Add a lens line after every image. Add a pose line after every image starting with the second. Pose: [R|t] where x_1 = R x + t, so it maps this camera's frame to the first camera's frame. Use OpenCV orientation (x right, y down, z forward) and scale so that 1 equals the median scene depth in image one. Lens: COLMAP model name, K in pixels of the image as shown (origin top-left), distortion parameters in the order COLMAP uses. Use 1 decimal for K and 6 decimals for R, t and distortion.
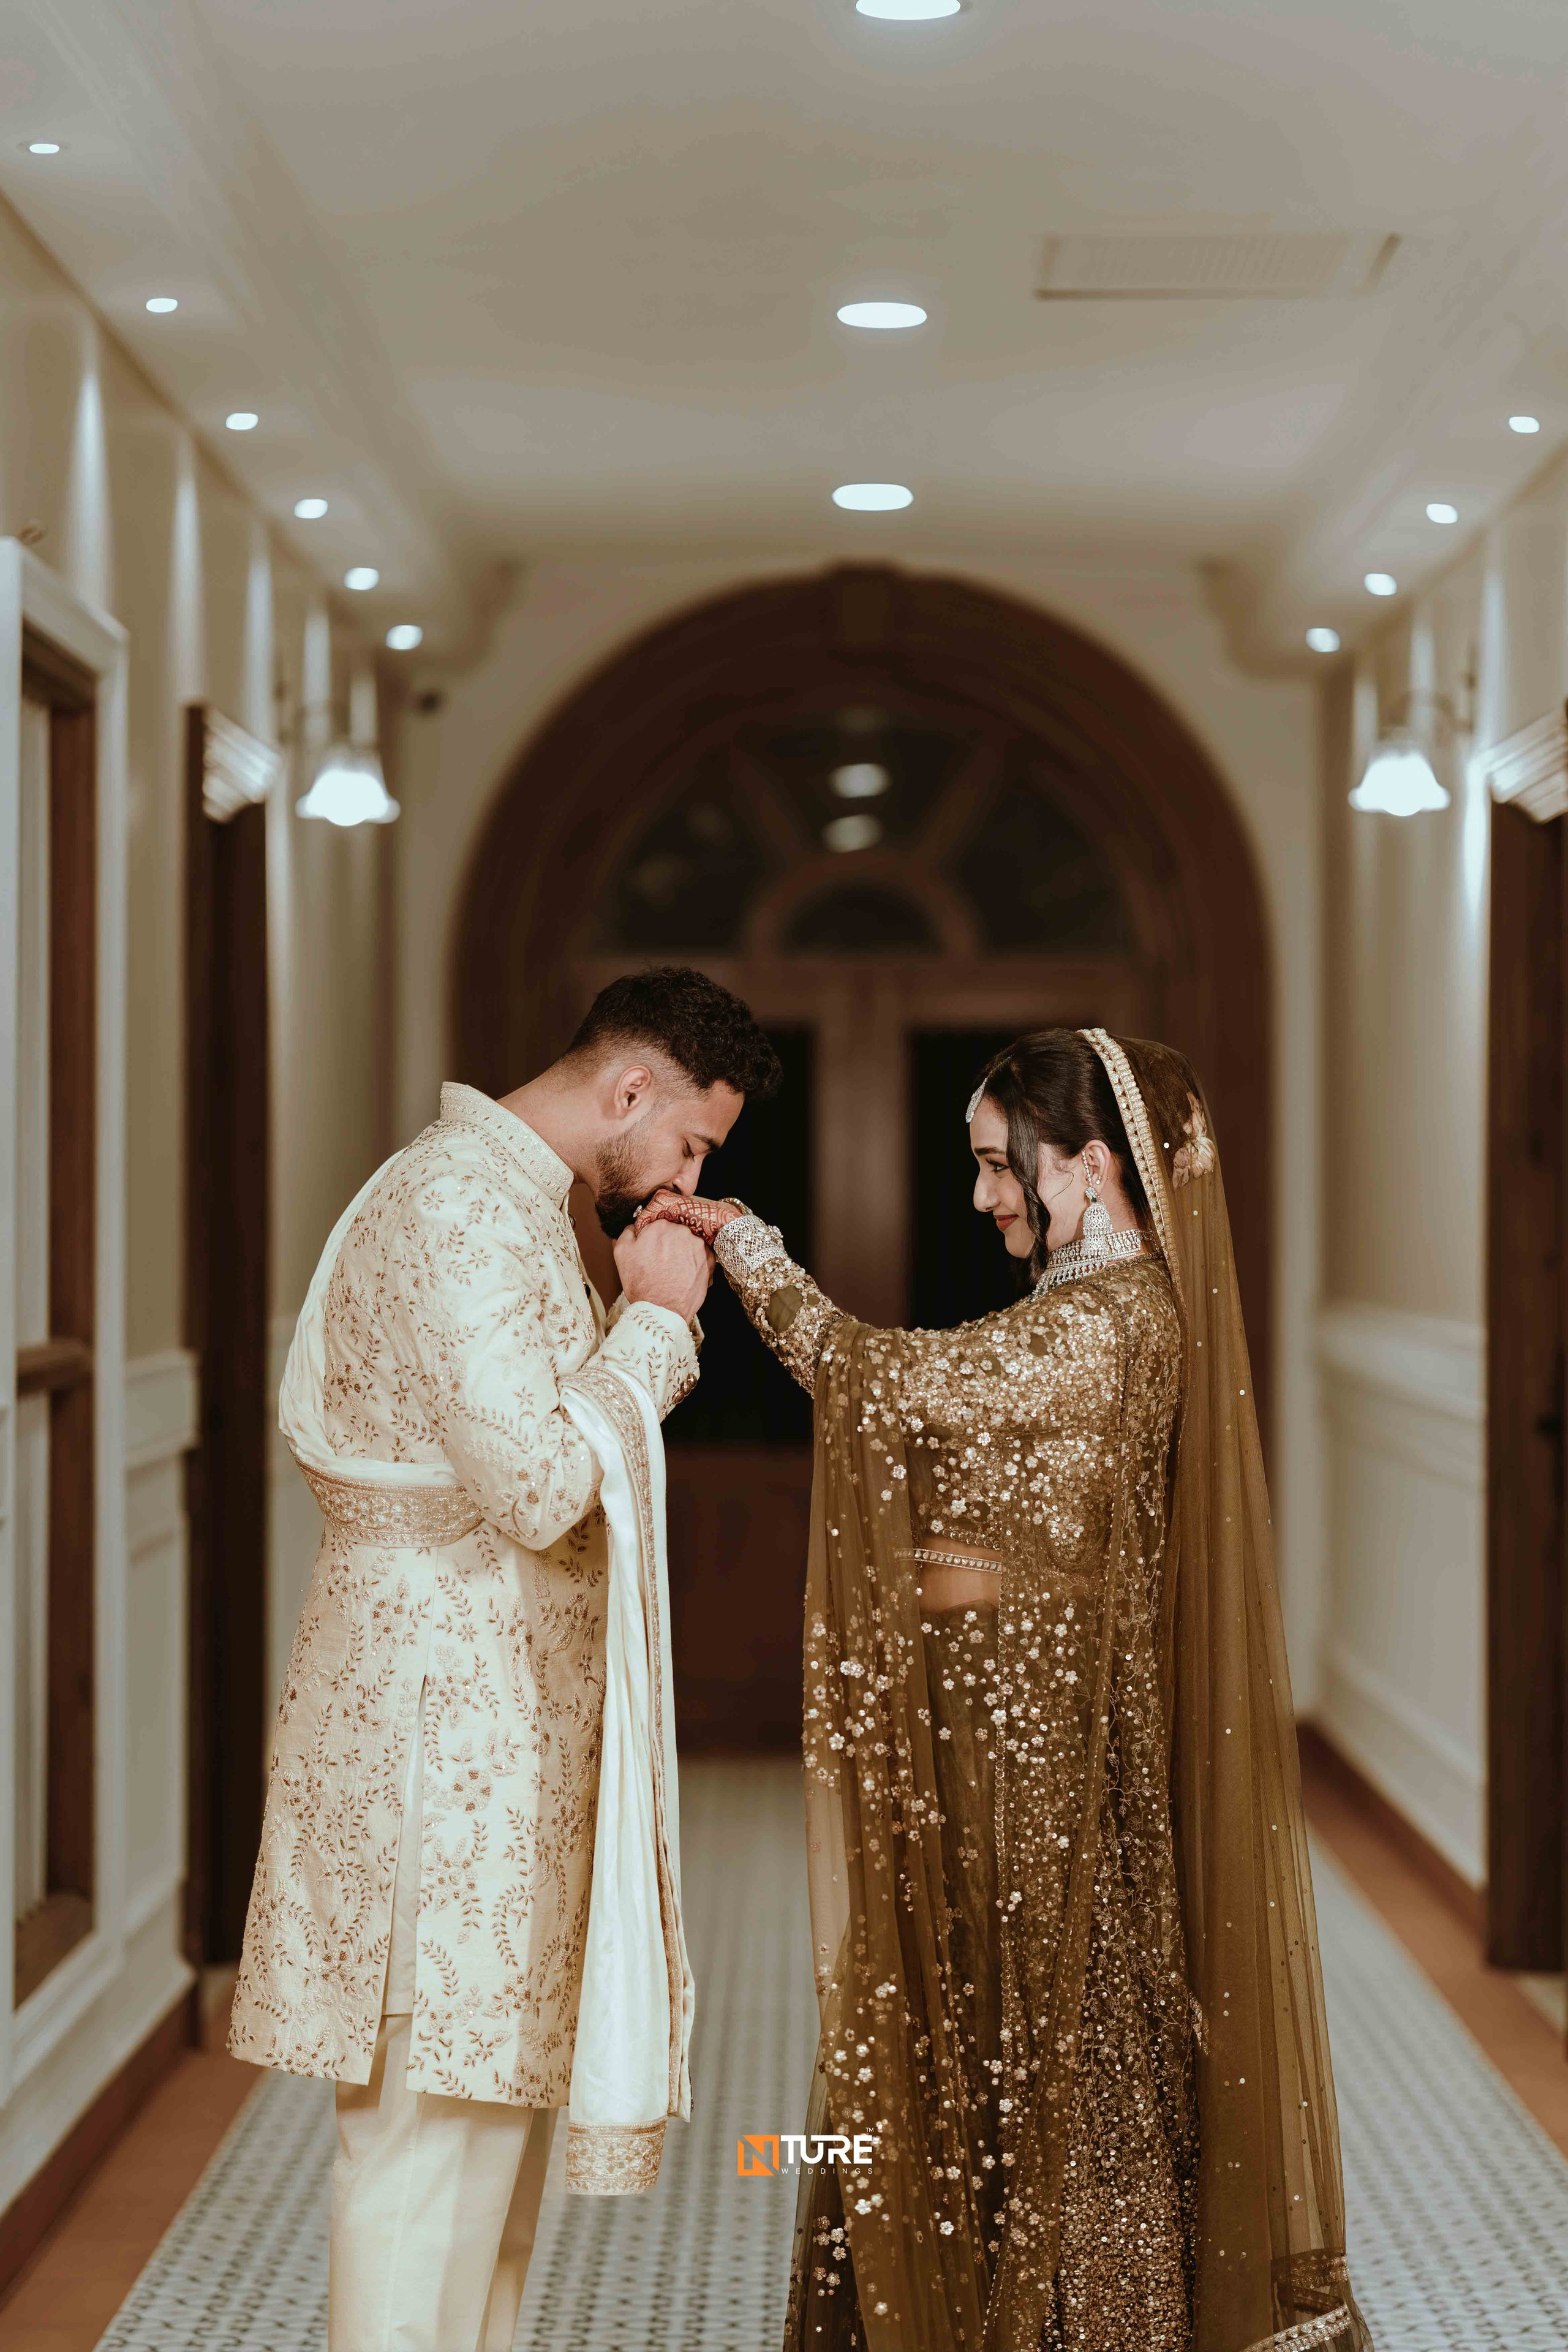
lens RADIAL K [[5552.8, 0, 784.0], [0, 5552.8, 1176.0], [0, 0, 1]] dist [0.072389, 0.151715]
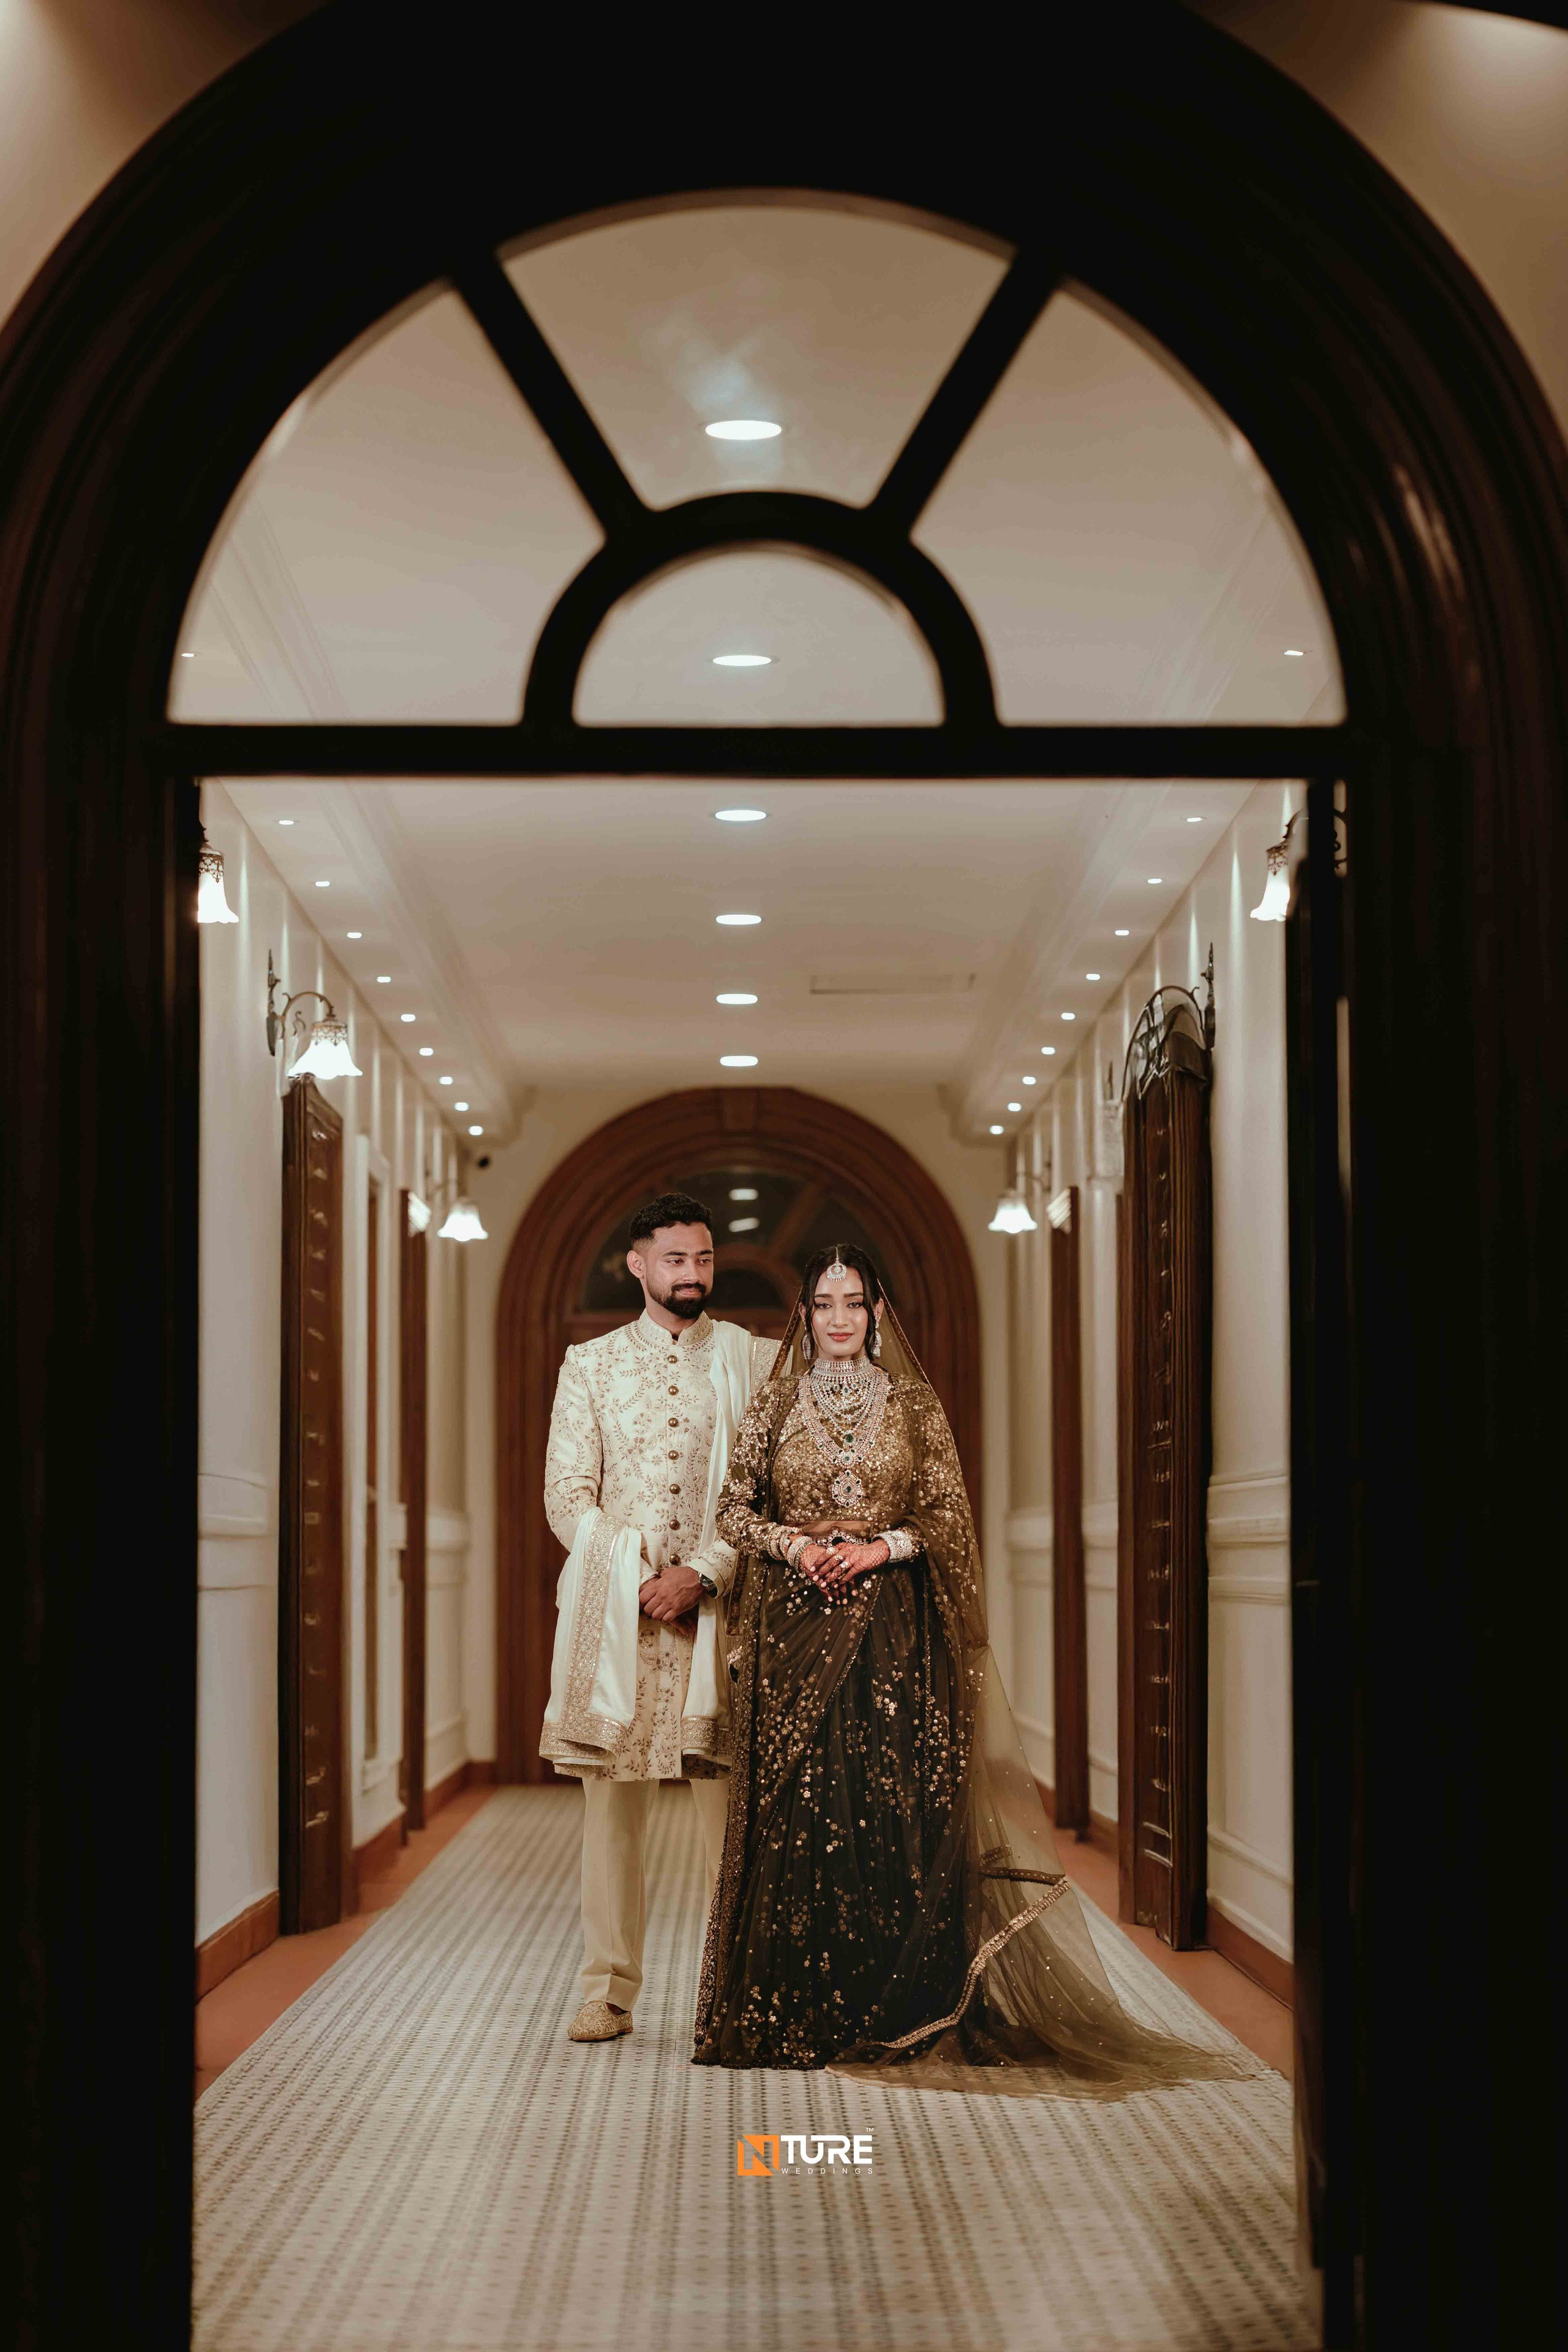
lens RADIAL K [[5552.8, 0, 784.0], [0, 5552.8, 1176.0], [0, 0, 1]] dist [0.072389, 0.151715]
pose [[0.999858, -0.004889, 0.016135, 0.001278], [0.005951, 0.997772, -0.066451, 0.044313], [-0.015774, 0.066537, 0.997659, -0.964252]]
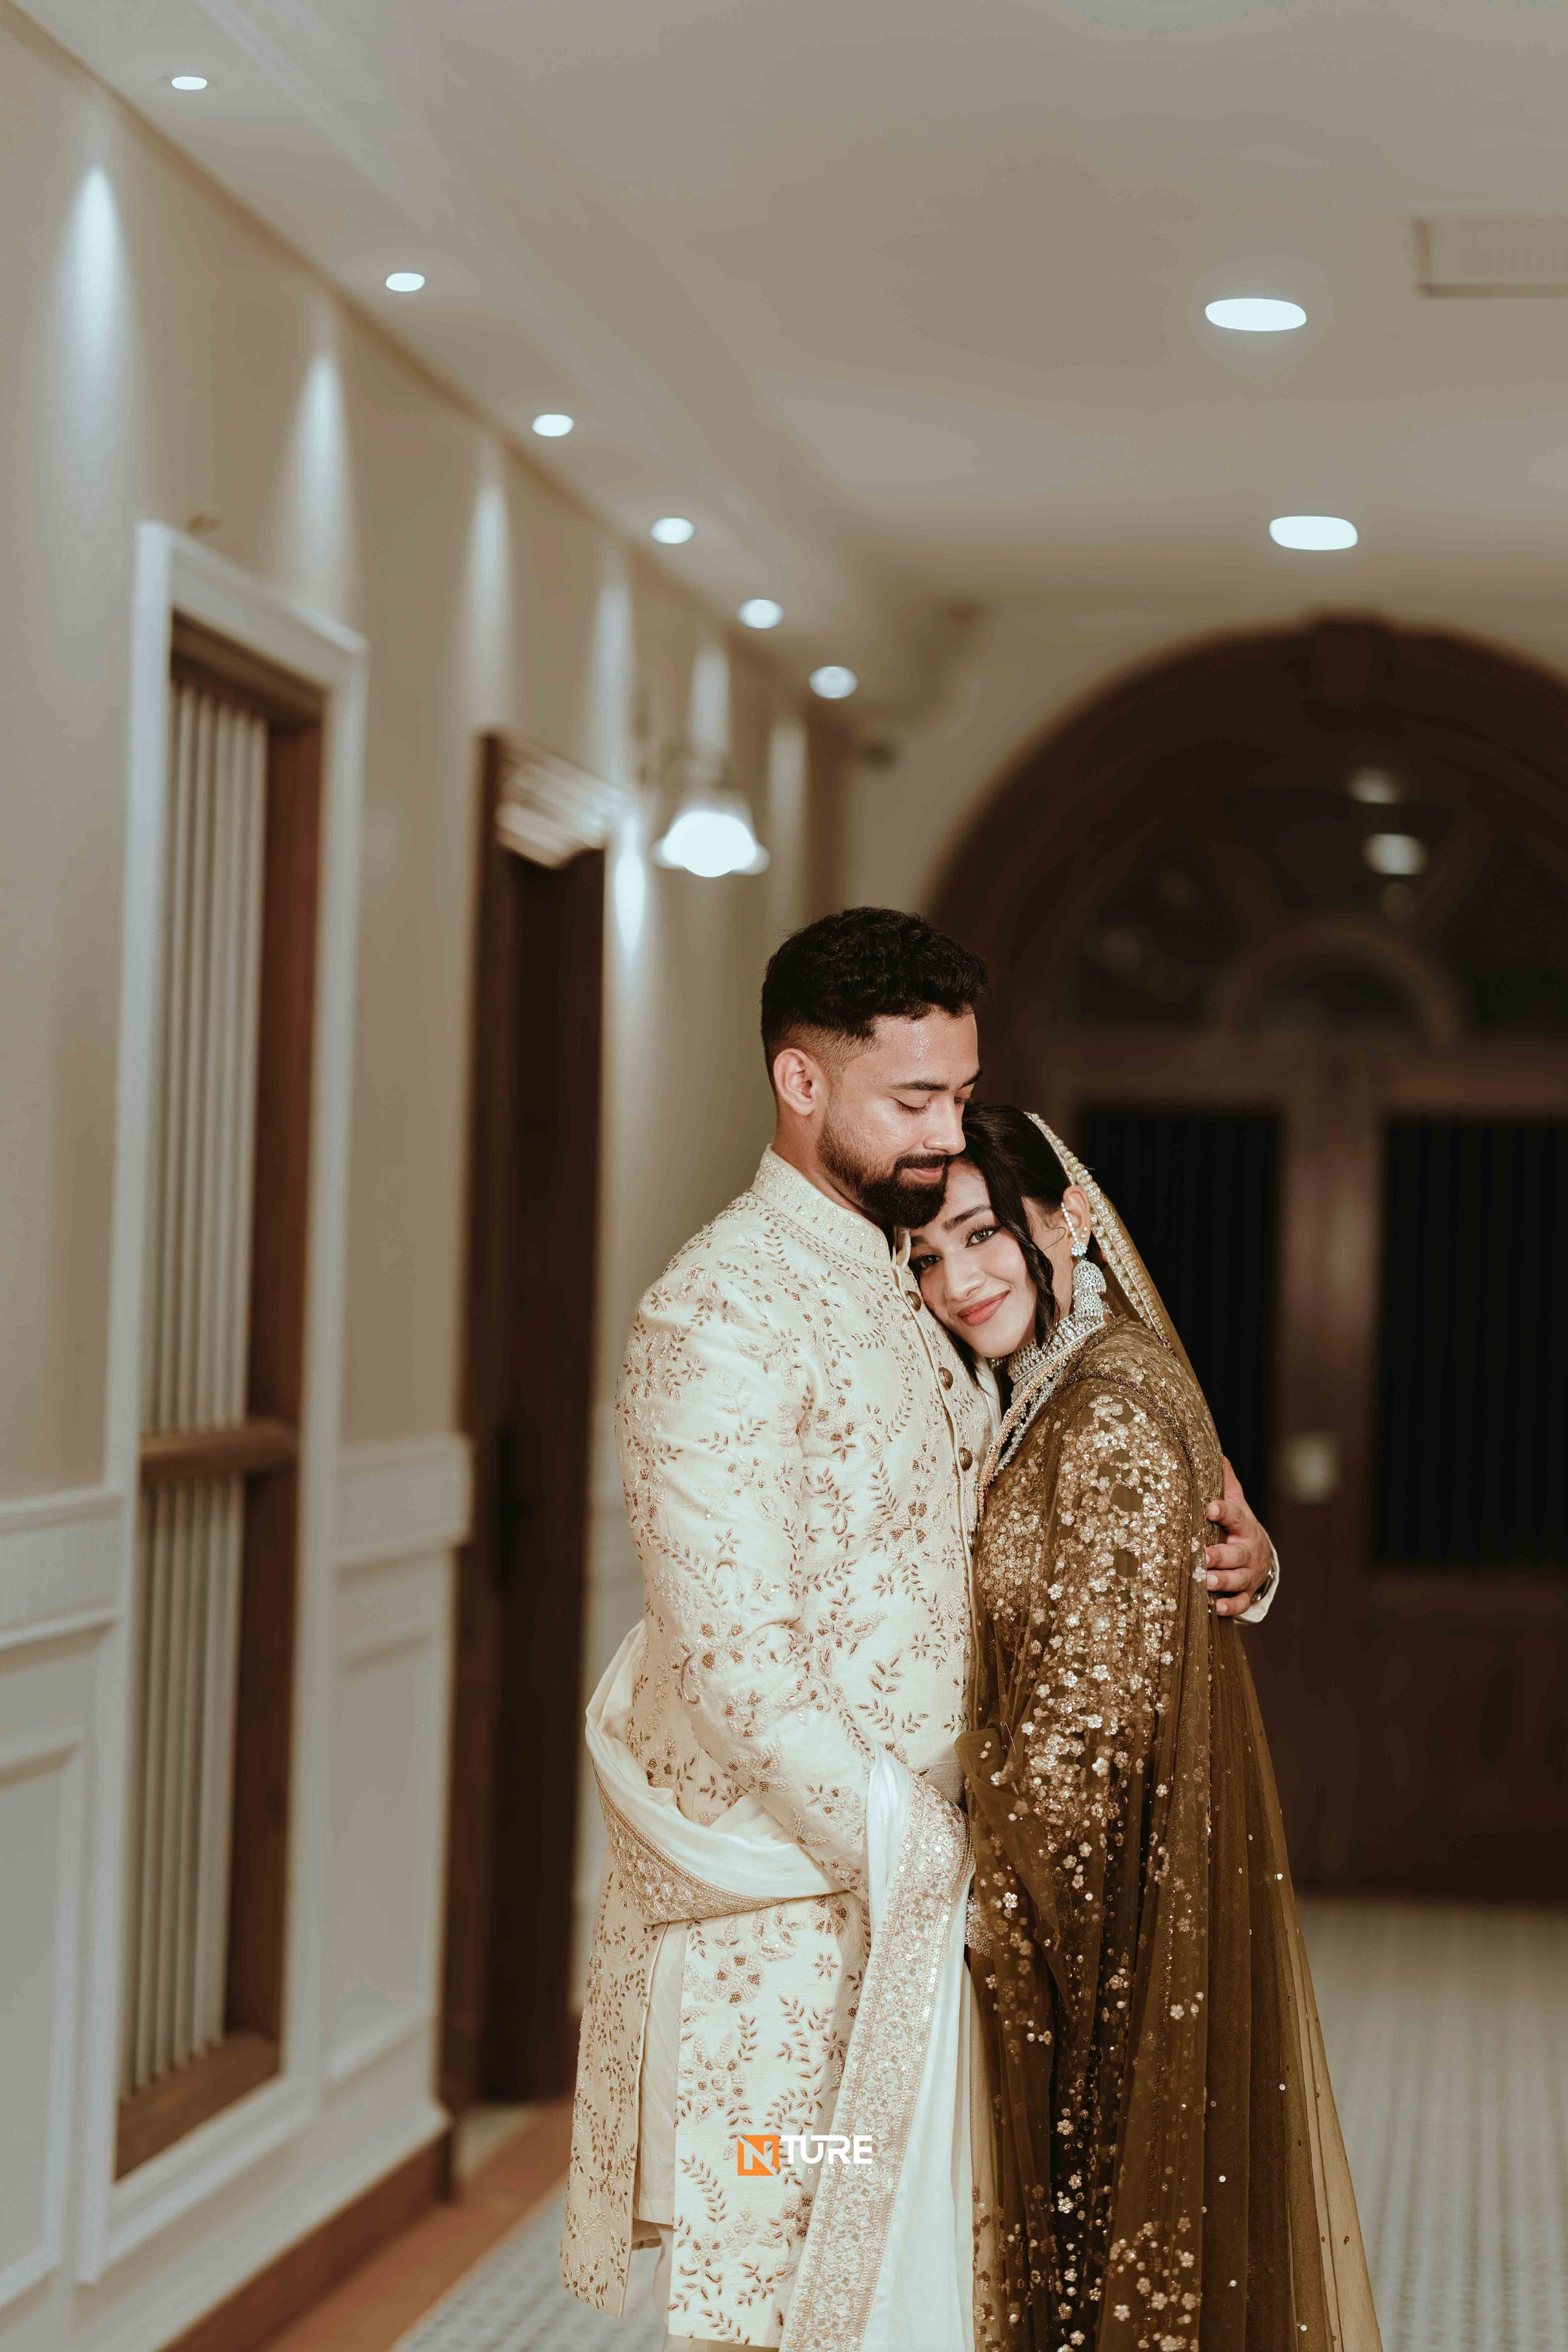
lens RADIAL K [[5552.8, 0, 784.0], [0, 5552.8, 1176.0], [0, 0, 1]] dist [0.072389, 0.151715]
pose [[0.992279, 0.028941, -0.120599, 0.049628], [-0.030810, 0.999432, -0.013665, -0.000562], [0.120135, 0.017275, 0.992607, 0.088731]]
